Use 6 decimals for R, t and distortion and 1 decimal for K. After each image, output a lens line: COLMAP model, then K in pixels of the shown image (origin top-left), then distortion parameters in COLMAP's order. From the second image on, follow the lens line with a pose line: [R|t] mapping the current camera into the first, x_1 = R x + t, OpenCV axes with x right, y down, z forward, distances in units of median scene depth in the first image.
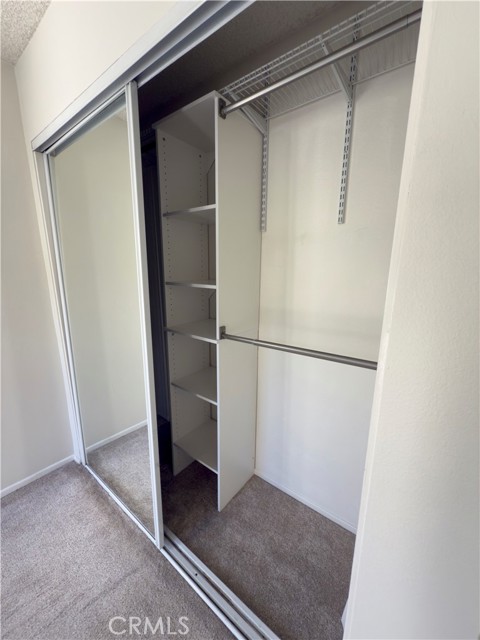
lens RADIAL K [[256.2, 0, 240.0], [0, 256.2, 320.0], [0, 0, 1]] dist [-0.000721, 0.000127]
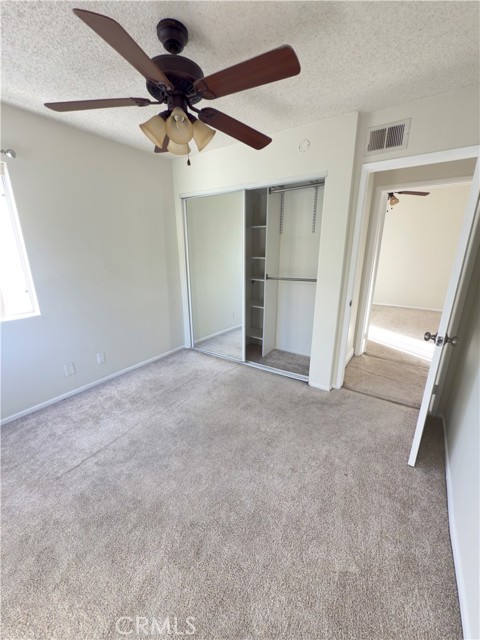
lens RADIAL K [[256.2, 0, 240.0], [0, 256.2, 320.0], [0, 0, 1]] dist [-0.000721, 0.000127]
pose [[0.997701, -0.026140, 0.062527, -0.476718], [0.021580, 0.997133, 0.072528, 0.270632], [-0.064244, -0.071012, 0.995404, -1.429860]]
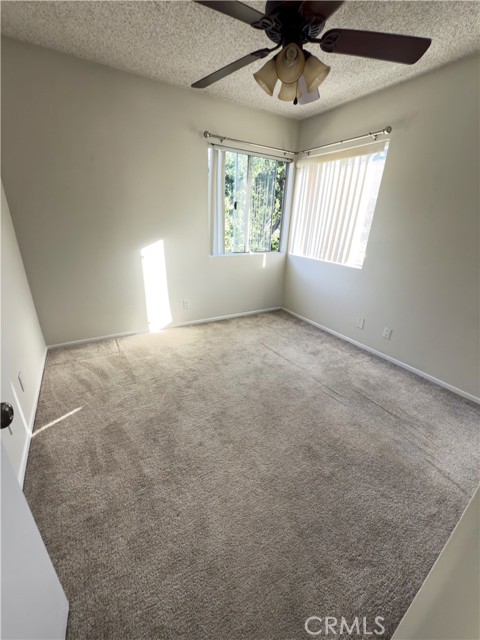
lens RADIAL K [[256.2, 0, 240.0], [0, 256.2, 320.0], [0, 0, 1]] dist [-0.000721, 0.000127]
pose [[-0.353467, 0.327261, -0.876334, 0.631614], [-0.231467, 0.877078, 0.420900, 0.041706], [0.906358, 0.351617, -0.234268, 0.072081]]
